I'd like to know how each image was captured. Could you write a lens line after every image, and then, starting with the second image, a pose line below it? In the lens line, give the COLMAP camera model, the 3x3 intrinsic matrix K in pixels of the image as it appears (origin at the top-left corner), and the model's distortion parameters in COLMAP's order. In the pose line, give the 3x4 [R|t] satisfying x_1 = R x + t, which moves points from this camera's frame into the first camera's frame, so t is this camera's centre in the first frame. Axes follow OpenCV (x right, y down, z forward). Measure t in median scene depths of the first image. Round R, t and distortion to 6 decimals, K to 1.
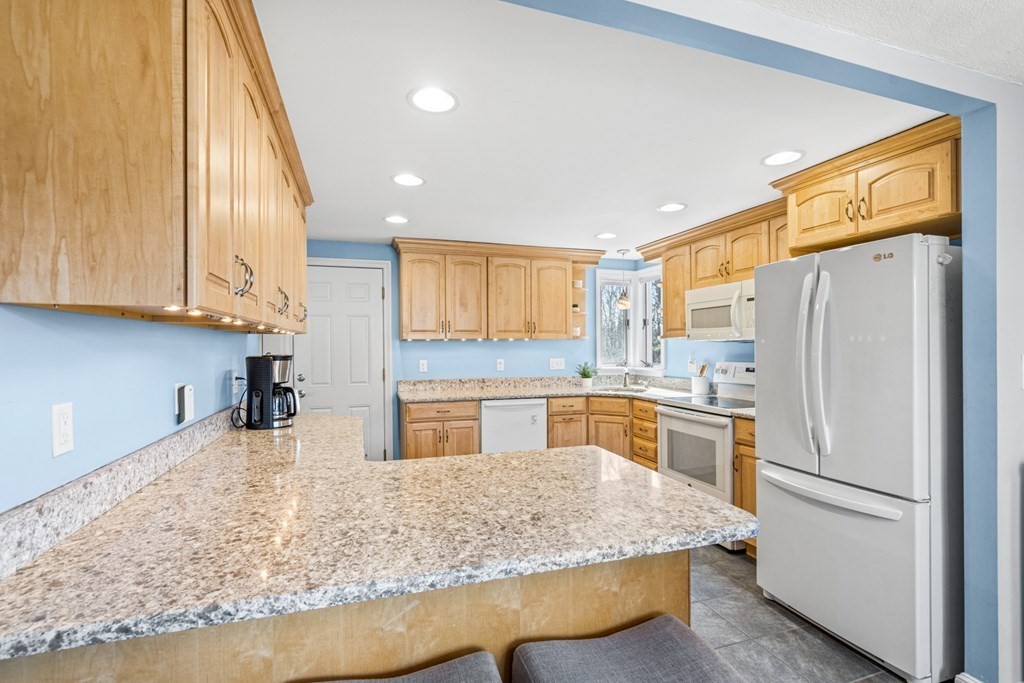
lens RADIAL K [[465.3, 0, 512.1], [0, 465.3, 347.6], [0, 0, 1]] dist [-0.008401, 0.004733]
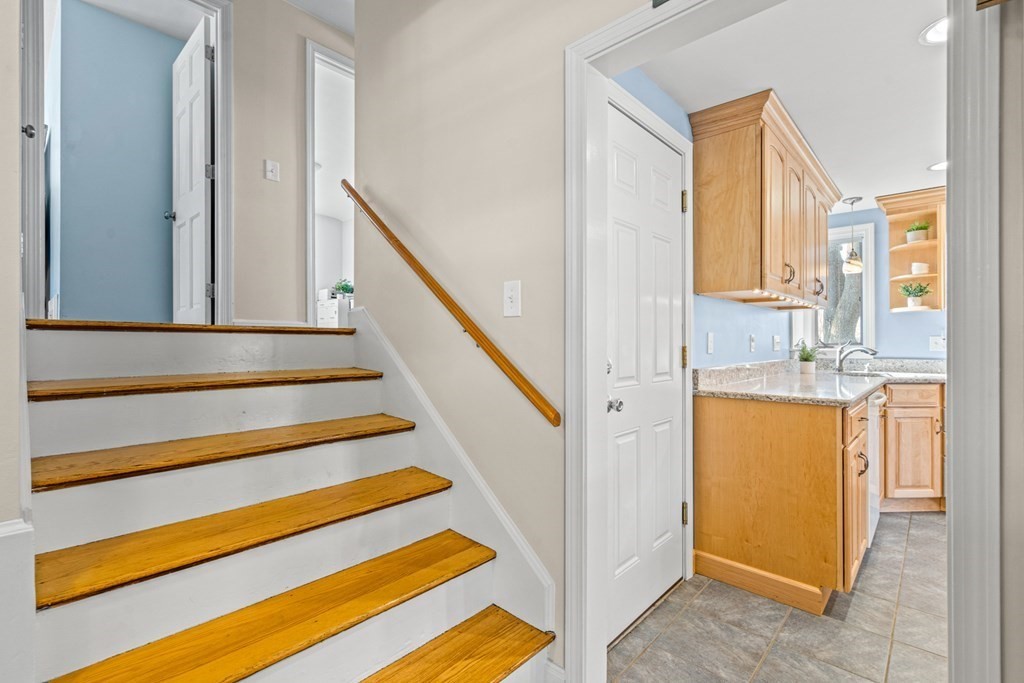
lens RADIAL K [[465.3, 0, 505.9], [0, 465.3, 341.6], [0, 0, 1]] dist [-0.008401, 0.004733]
pose [[0.876948, 0.007300, 0.480529, -0.739536], [-0.002493, 0.999940, -0.010642, 0.048731], [-0.480578, 0.008134, 0.876914, 0.668430]]
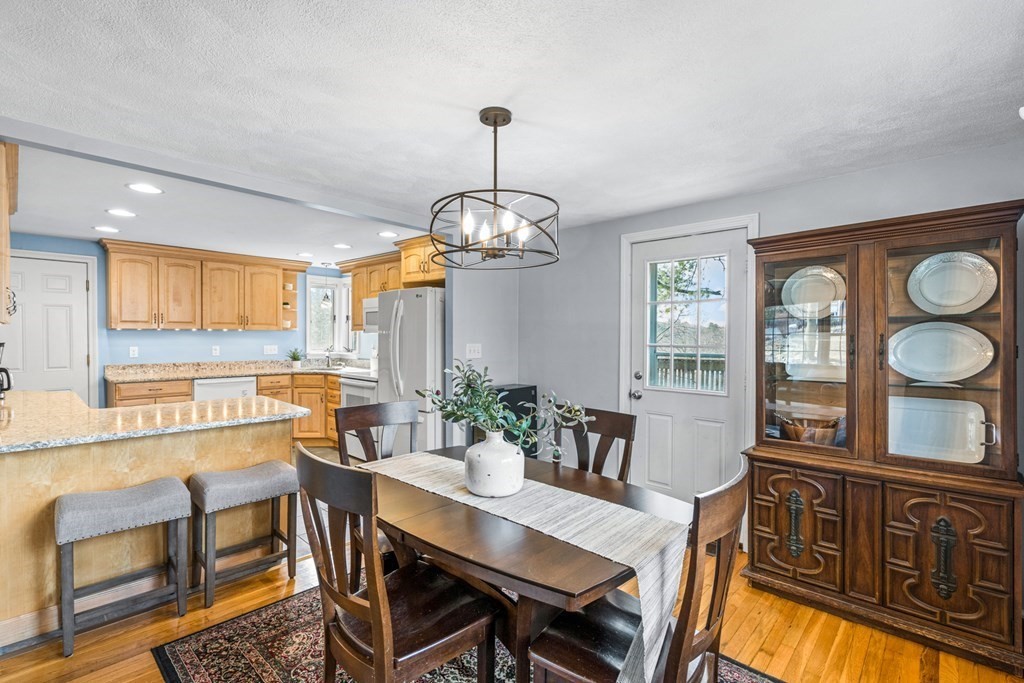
lens RADIAL K [[465.3, 0, 515.8], [0, 465.3, 341.2], [0, 0, 1]] dist [-0.008401, 0.004733]
pose [[0.874176, 0.004477, 0.485589, 0.078644], [-0.011376, 0.999872, 0.011262, -0.011067], [-0.485477, -0.015369, 0.874115, -0.467992]]
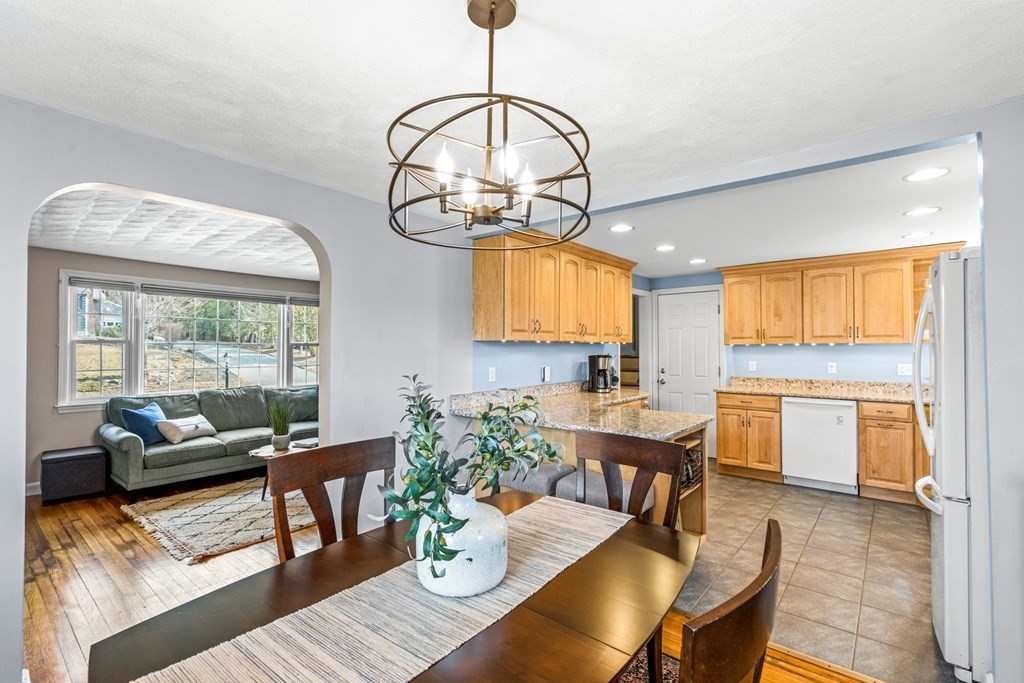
lens RADIAL K [[465.3, 0, 510.9], [0, 465.3, 345.7], [0, 0, 1]] dist [-0.008401, 0.004733]
pose [[0.534629, -0.000941, -0.845086, 0.539591], [-0.003476, 0.999988, -0.003312, -0.008313], [0.845080, 0.004708, 0.534620, -0.200883]]
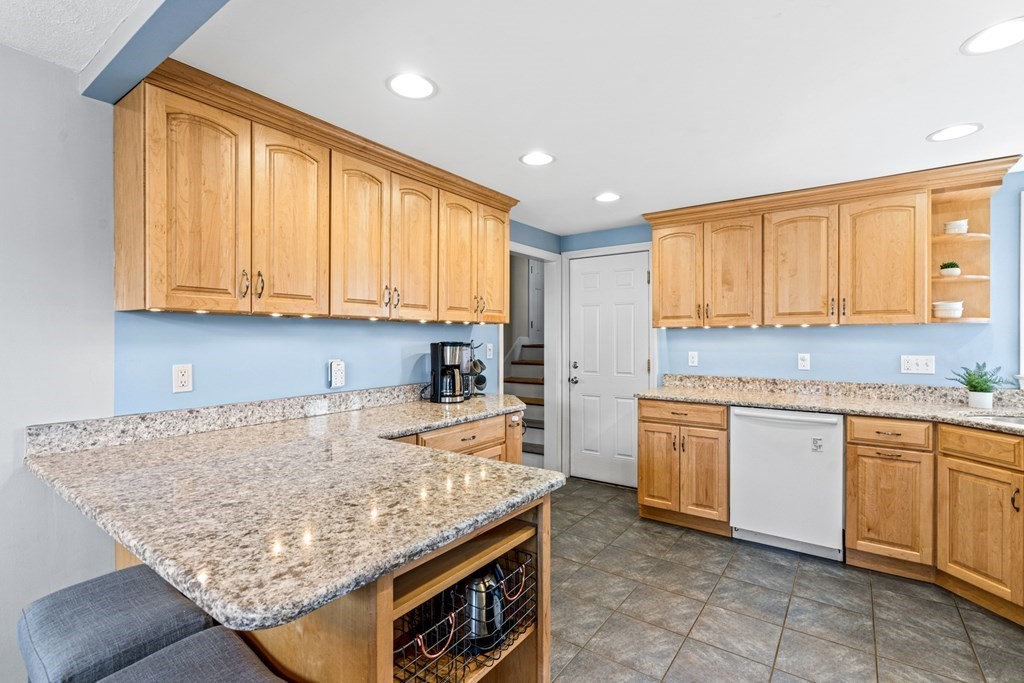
lens RADIAL K [[465.3, 0, 513.9], [0, 465.3, 346.0], [0, 0, 1]] dist [-0.008401, 0.004733]
pose [[0.588357, 0.014531, -0.808470, 0.327744], [-0.003843, 0.999877, 0.015174, 0.004550], [0.808592, -0.005821, 0.588341, 0.253459]]
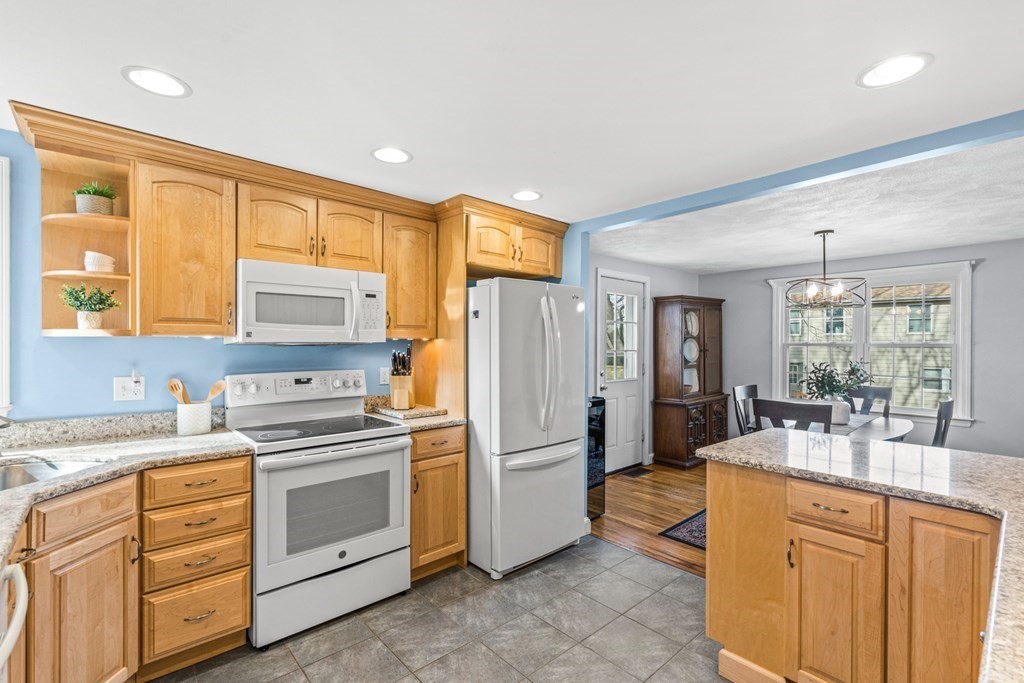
lens RADIAL K [[465.3, 0, 510.0], [0, 465.3, 345.5], [0, 0, 1]] dist [-0.008401, 0.004733]
pose [[-0.400797, 0.000258, 0.916167, -0.283827], [-0.000211, 1.000000, -0.000374, -0.009396], [-0.916167, -0.000343, -0.400797, 0.848889]]
